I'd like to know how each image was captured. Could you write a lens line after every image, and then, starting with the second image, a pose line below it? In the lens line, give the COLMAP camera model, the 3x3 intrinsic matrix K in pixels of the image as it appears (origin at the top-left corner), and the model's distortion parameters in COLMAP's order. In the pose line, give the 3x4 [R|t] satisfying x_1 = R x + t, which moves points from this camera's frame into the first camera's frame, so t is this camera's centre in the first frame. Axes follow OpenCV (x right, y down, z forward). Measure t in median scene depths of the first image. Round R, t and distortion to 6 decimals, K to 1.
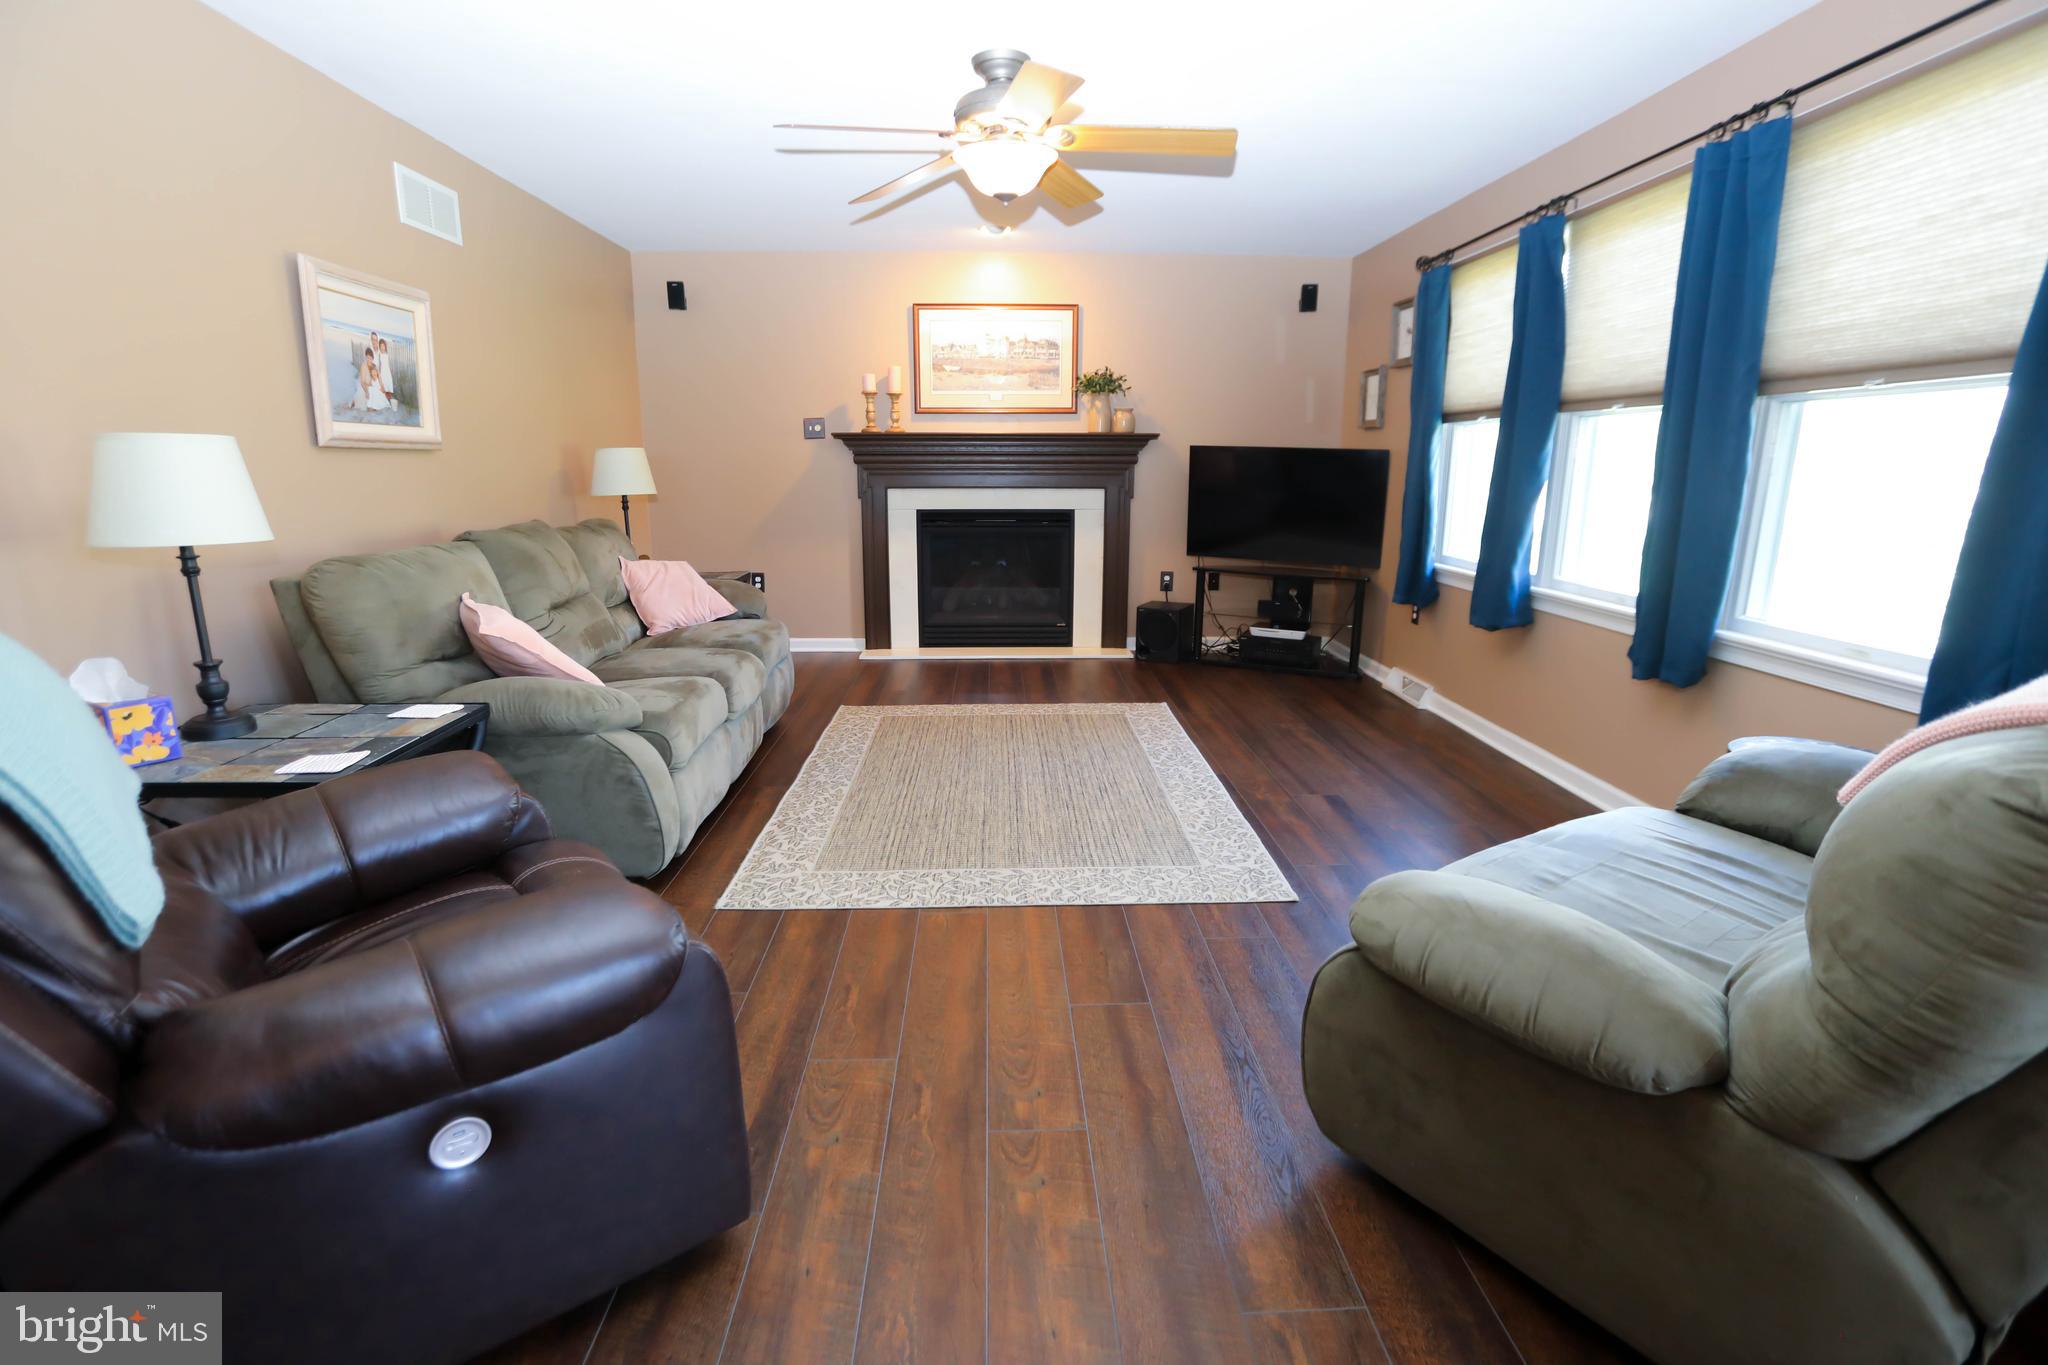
lens RADIAL K [[959.4, 0, 1024.0], [0, 959.4, 682.5], [0, 0, 1]] dist [-0.078712, 0.032886]
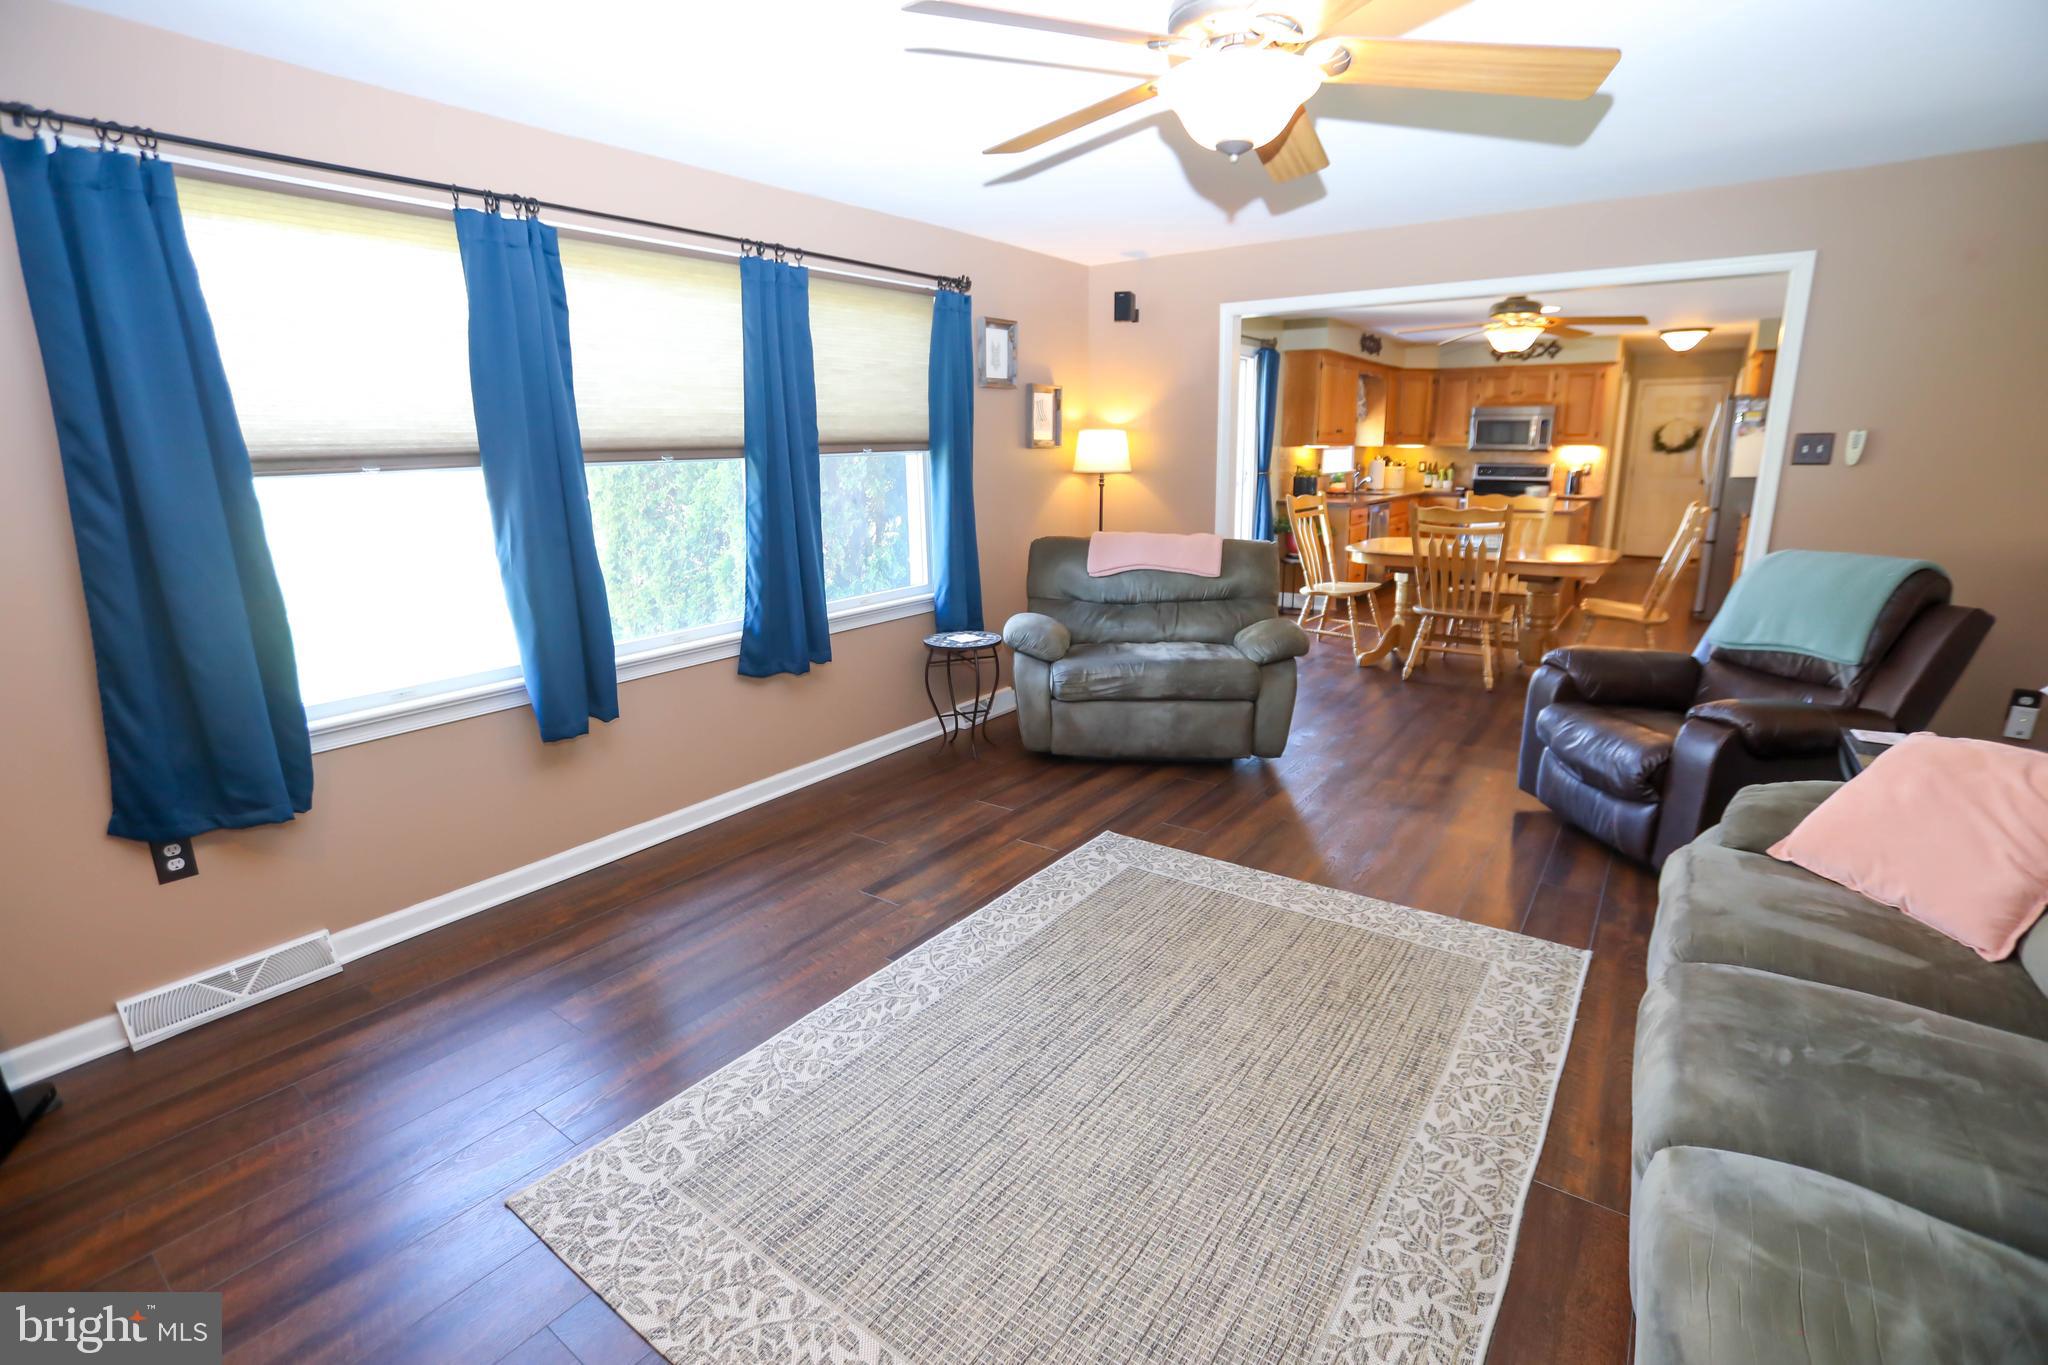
lens RADIAL K [[959.4, 0, 1024.0], [0, 959.4, 682.5], [0, 0, 1]] dist [-0.078712, 0.032886]
pose [[-0.793268, -0.136257, 0.593431, -0.344987], [0.150860, 0.900263, 0.408371, -0.467574], [-0.589888, 0.413473, -0.693594, 1.690477]]
